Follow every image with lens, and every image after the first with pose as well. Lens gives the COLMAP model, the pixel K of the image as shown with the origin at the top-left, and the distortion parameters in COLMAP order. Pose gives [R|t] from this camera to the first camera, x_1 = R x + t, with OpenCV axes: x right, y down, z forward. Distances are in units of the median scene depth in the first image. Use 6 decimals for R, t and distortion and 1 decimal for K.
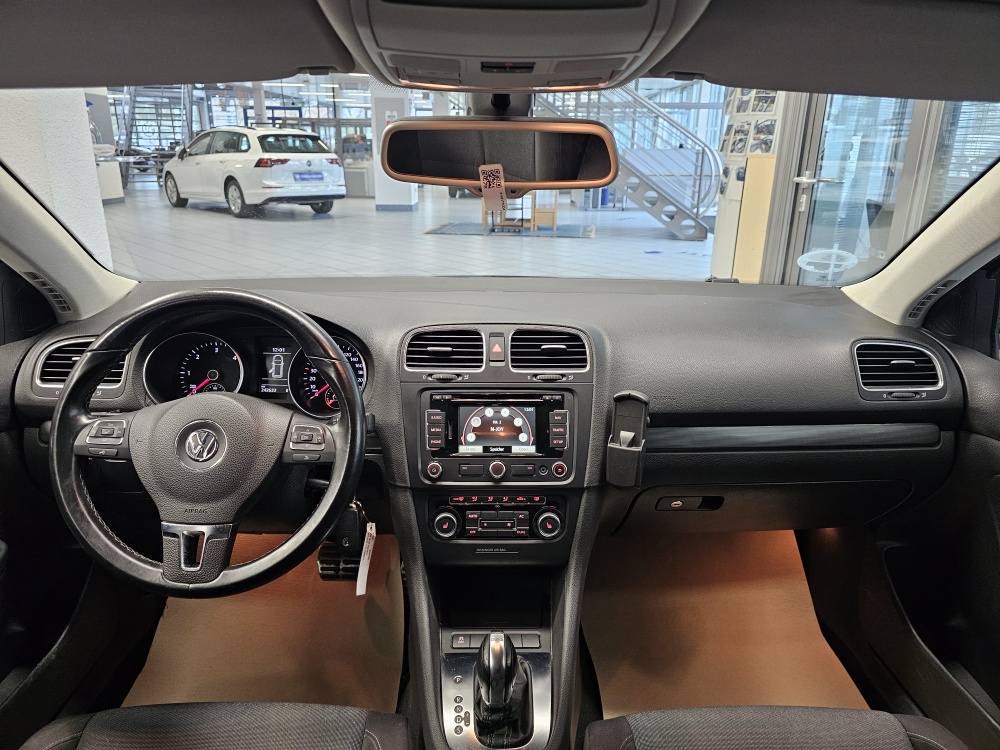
lens RADIAL K [[676.5, 0, 497.0], [0, 676.5, 364.7], [0, 0, 1]] dist [0.052441, -0.059839]
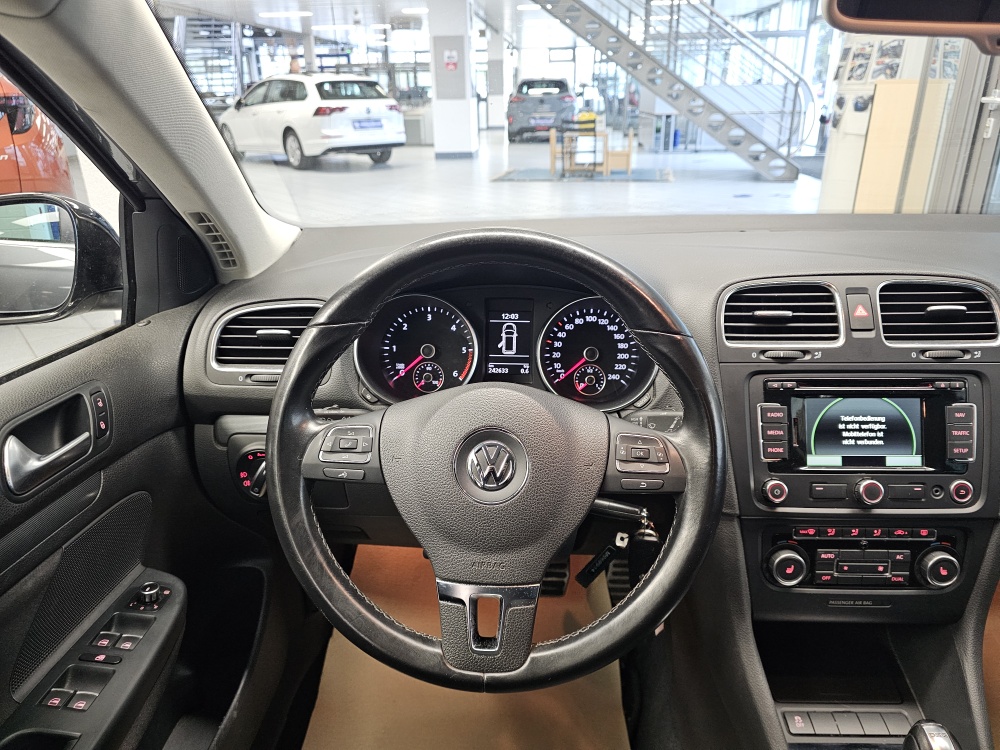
lens RADIAL K [[676.5, 0, 500.4], [0, 676.5, 369.7], [0, 0, 1]] dist [0.052441, -0.059839]
pose [[0.997931, -0.003132, -0.064219, -0.319636], [0.008006, 0.997093, 0.075770, -0.021513], [0.063795, -0.076128, 0.995055, 0.295851]]
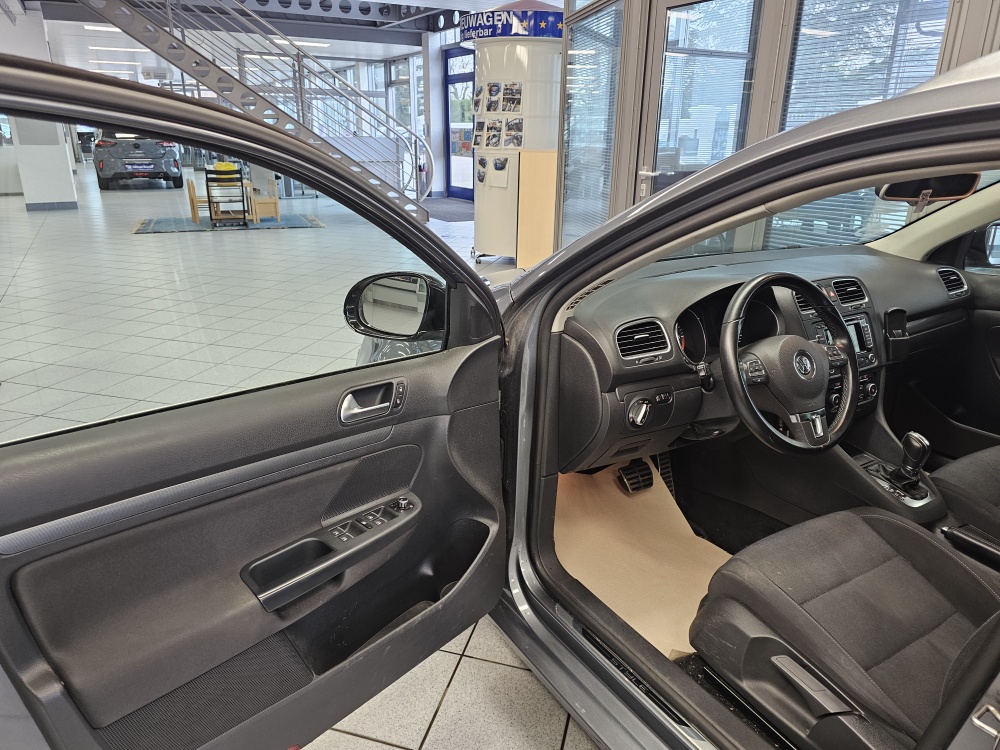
lens RADIAL K [[676.5, 0, 496.5], [0, 676.5, 368.8], [0, 0, 1]] dist [0.052441, -0.059839]
pose [[0.860755, -0.167069, 0.480821, -1.524899], [0.153121, 0.985835, 0.068431, -0.082684], [-0.485443, 0.014722, 0.874144, -0.075402]]
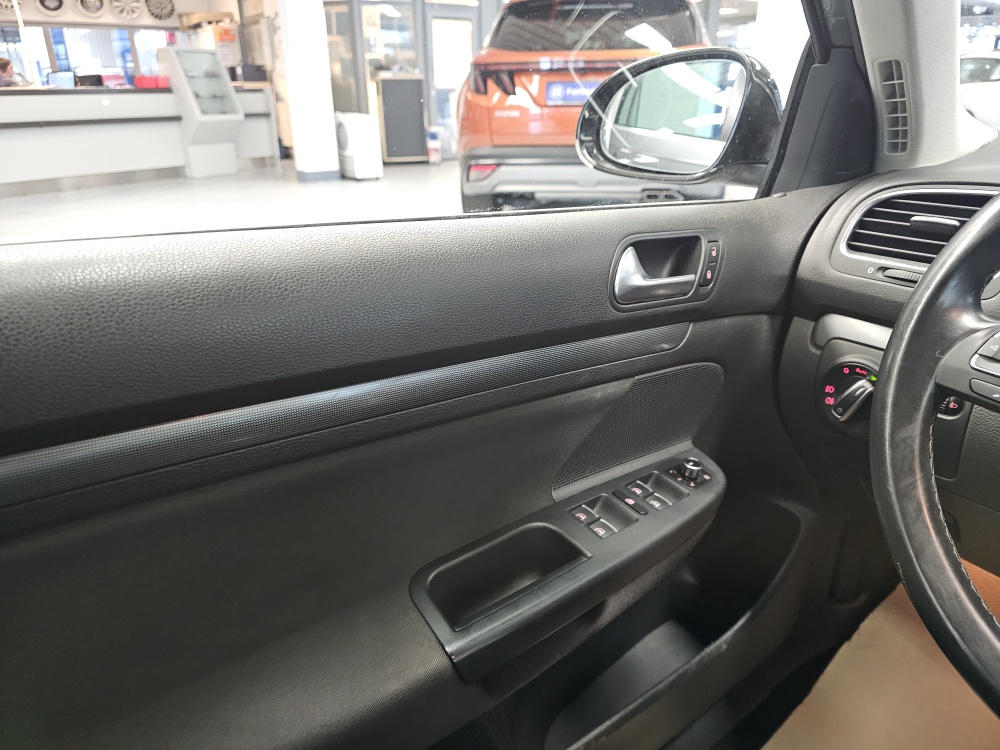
lens RADIAL K [[676.5, 0, 503.5], [0, 676.5, 352.2], [0, 0, 1]] dist [0.052441, -0.059839]
pose [[0.612849, 0.271799, -0.741985, -0.380610], [-0.232180, 0.959473, 0.159697, 0.087068], [0.755320, 0.074403, 0.651119, 0.383867]]
